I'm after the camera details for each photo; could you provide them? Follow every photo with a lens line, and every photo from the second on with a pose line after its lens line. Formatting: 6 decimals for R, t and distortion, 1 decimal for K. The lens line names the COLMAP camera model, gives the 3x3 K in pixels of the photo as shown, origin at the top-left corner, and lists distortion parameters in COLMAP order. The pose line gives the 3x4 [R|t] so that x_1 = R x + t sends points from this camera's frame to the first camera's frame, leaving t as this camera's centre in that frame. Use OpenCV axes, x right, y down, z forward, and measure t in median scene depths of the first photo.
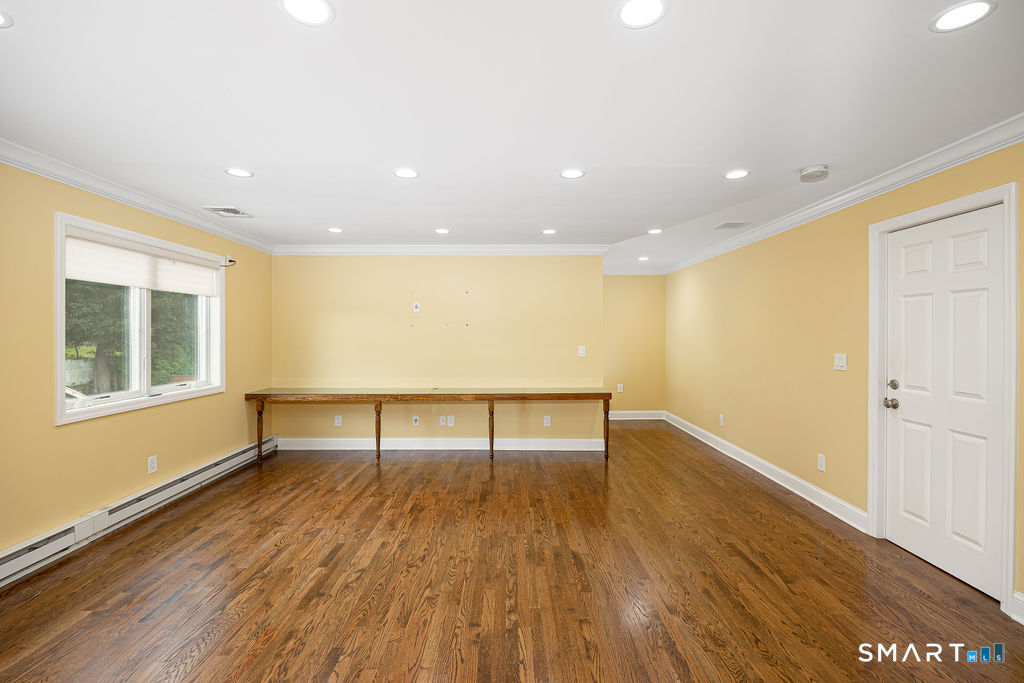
lens RADIAL K [[465.4, 0, 512.0], [0, 465.4, 341.5], [0, 0, 1]] dist [0.000606, 0.000096]
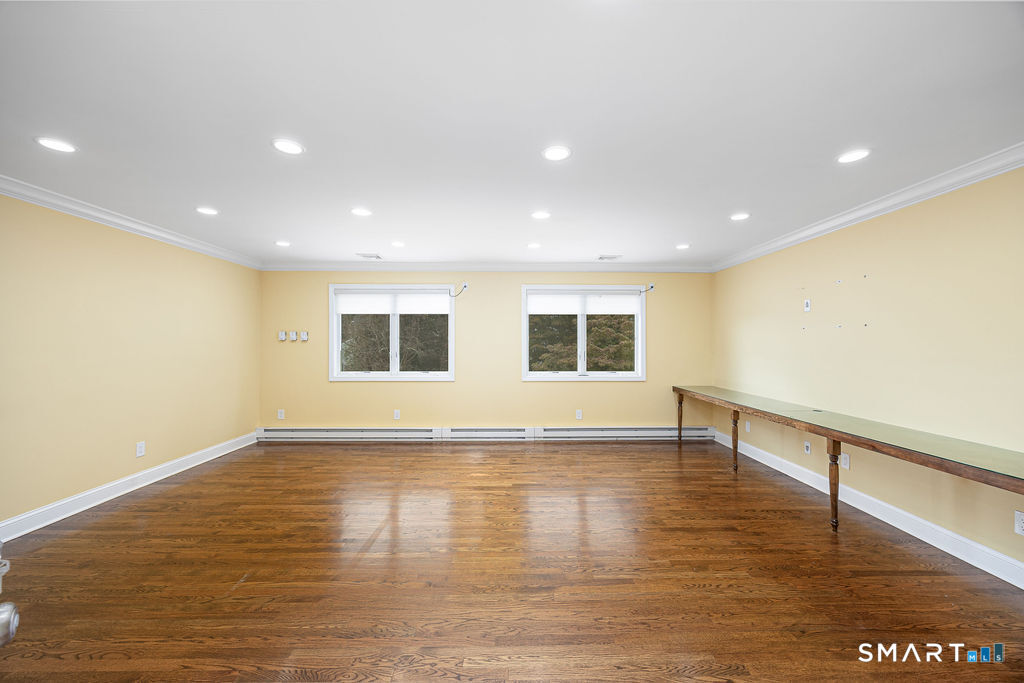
lens RADIAL K [[389.9, 0, 512.0], [0, 389.9, 341.5], [0, 0, 1]] dist [-0.000627, -0.000061]
pose [[-0.000901, -0.001963, -0.999998, 0.668914], [-0.016031, 0.999870, -0.001948, -0.003119], [0.999871, 0.016029, -0.000933, 0.711958]]
